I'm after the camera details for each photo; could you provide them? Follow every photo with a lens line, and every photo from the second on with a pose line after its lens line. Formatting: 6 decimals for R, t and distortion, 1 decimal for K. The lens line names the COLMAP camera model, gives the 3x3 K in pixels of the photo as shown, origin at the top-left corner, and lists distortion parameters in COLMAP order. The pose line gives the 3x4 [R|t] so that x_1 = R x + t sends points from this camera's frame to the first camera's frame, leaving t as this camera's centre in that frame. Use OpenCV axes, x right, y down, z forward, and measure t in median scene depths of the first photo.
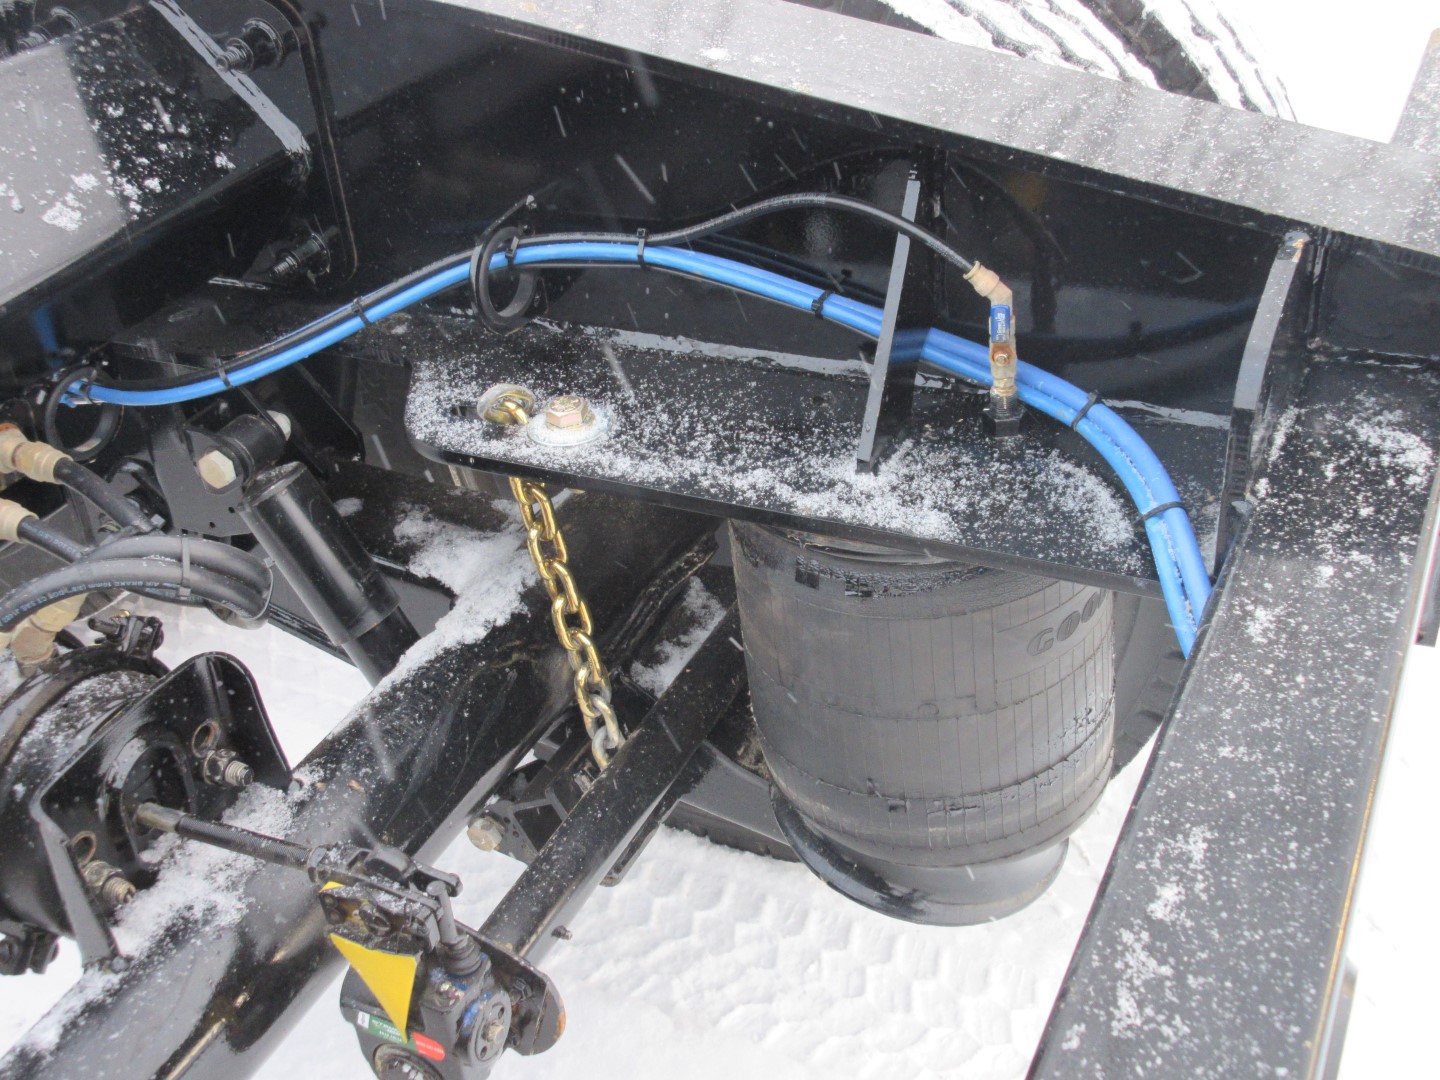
lens RADIAL K [[1603.9, 0, 720.0], [0, 1603.9, 540.0], [0, 0, 1]] dist [0.016779, 0.009058]
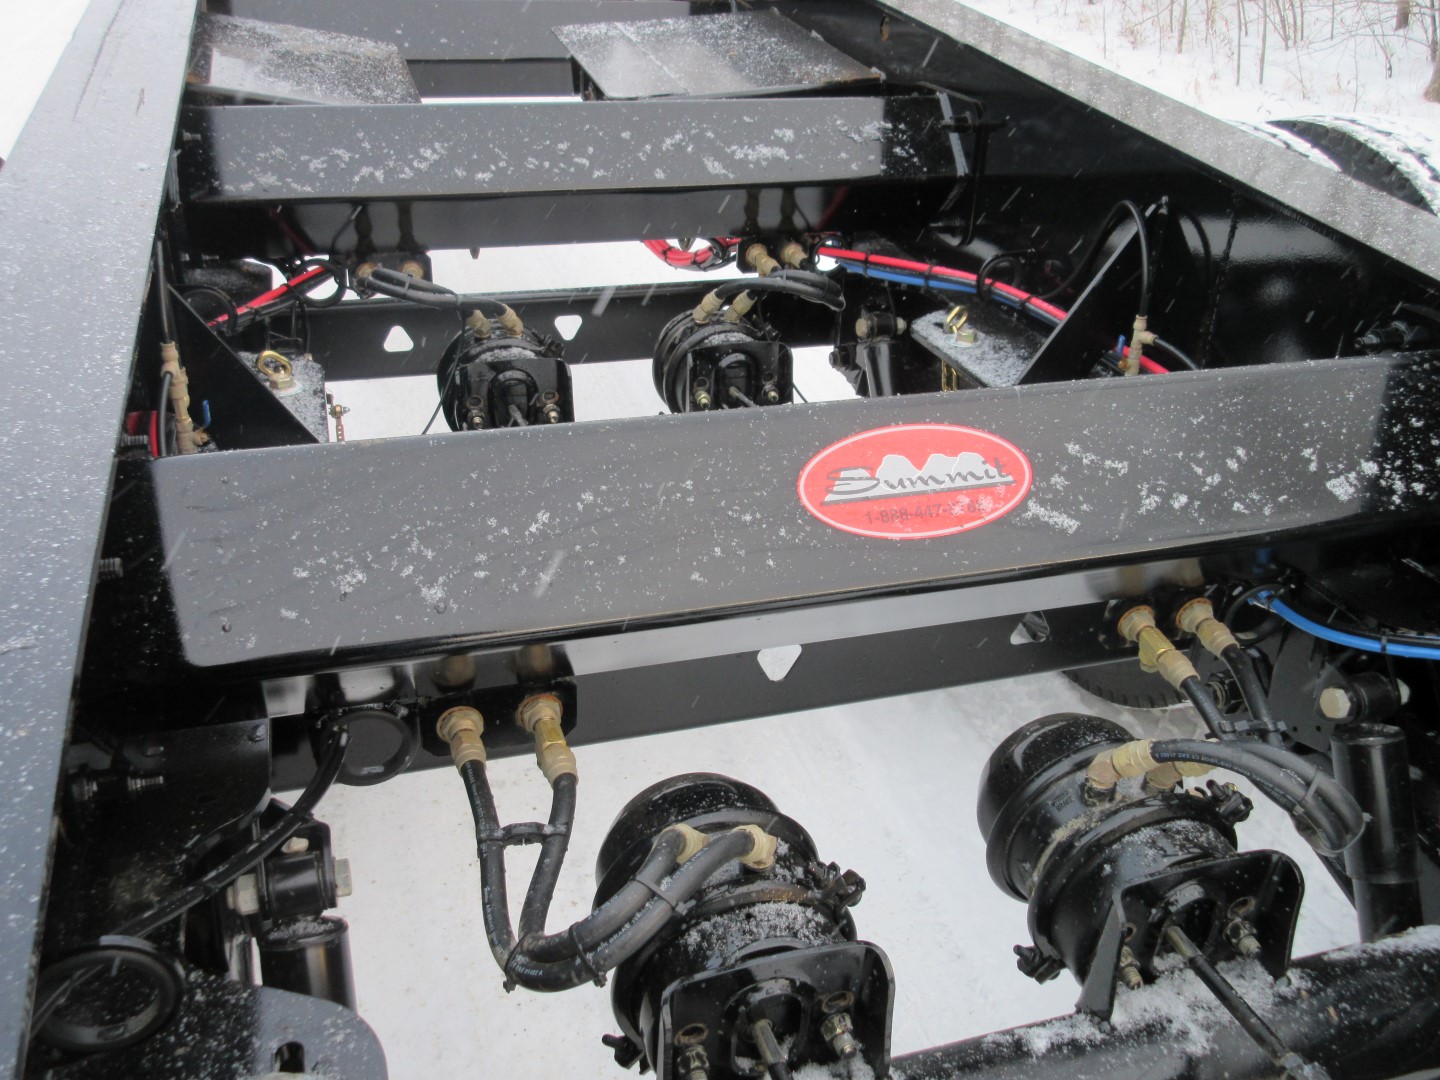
lens RADIAL K [[1239.4, 0, 720.0], [0, 1239.4, 540.0], [0, 0, 1]] dist [0.003776, -0.001599]
pose [[0.683738, 0.431990, -0.588121, -0.148545], [-0.465774, 0.878773, 0.103981, -0.037604], [0.561744, 0.202835, 0.802061, -0.054495]]
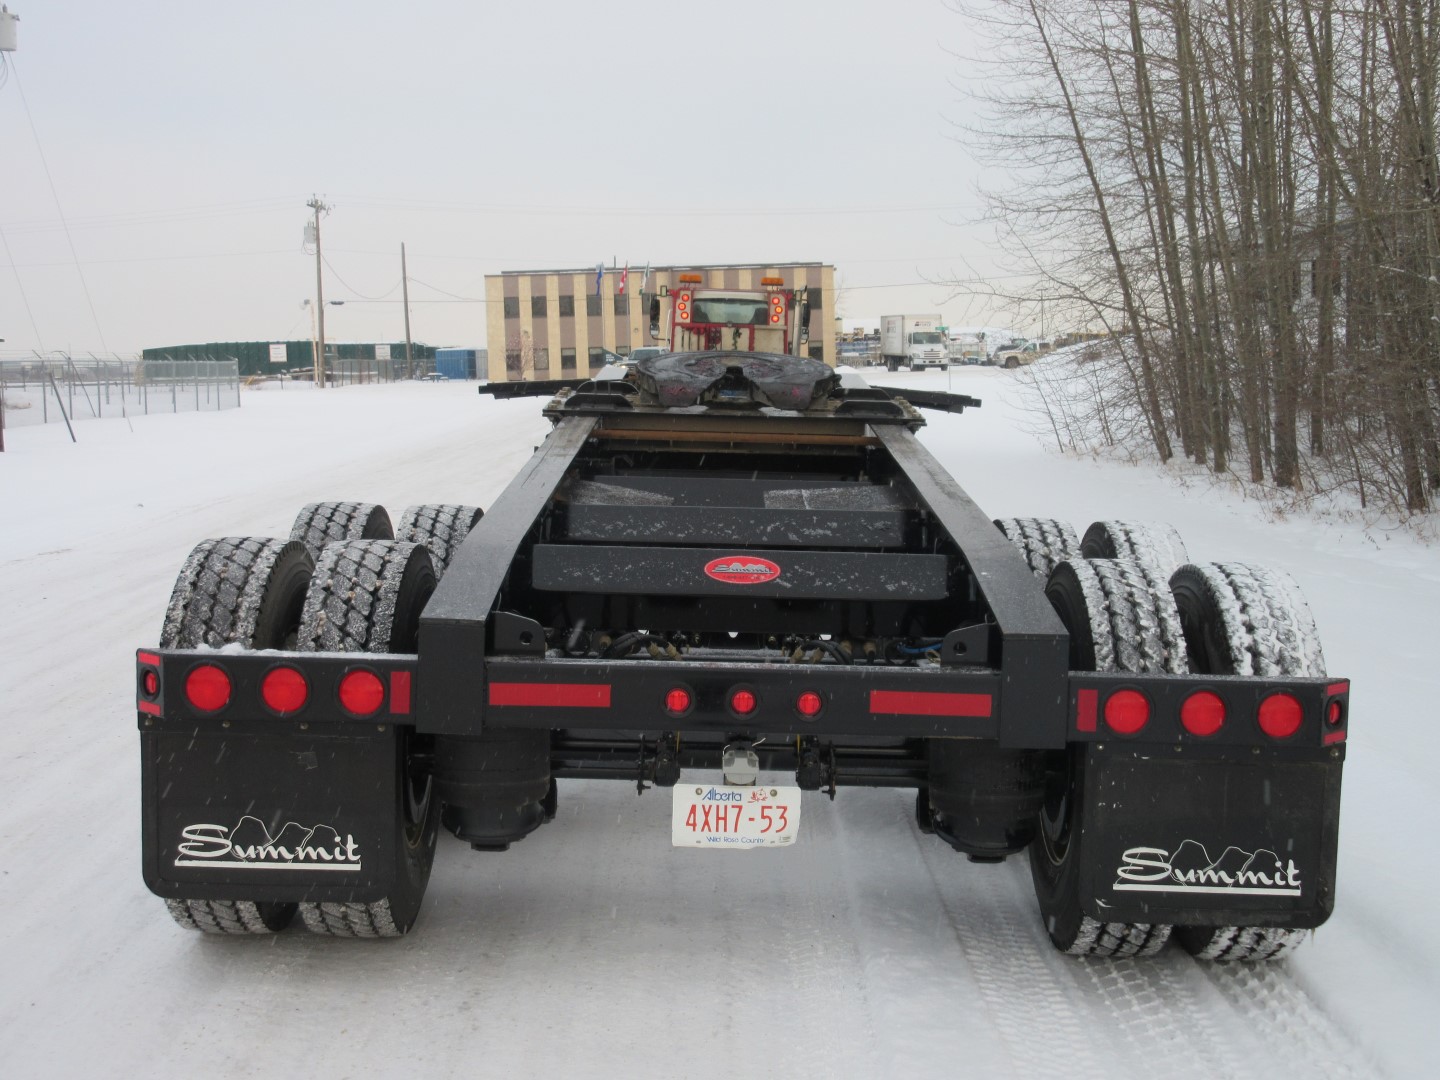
lens RADIAL K [[1878.1, 0, 720.0], [0, 1878.1, 540.0], [0, 0, 1]] dist [0.004556, 0.000318]
pose [[0.436190, 0.155769, -0.886270, 3.623074], [-0.535589, 0.836391, -0.116595, 0.481294], [0.723107, 0.525533, 0.448254, -1.461171]]
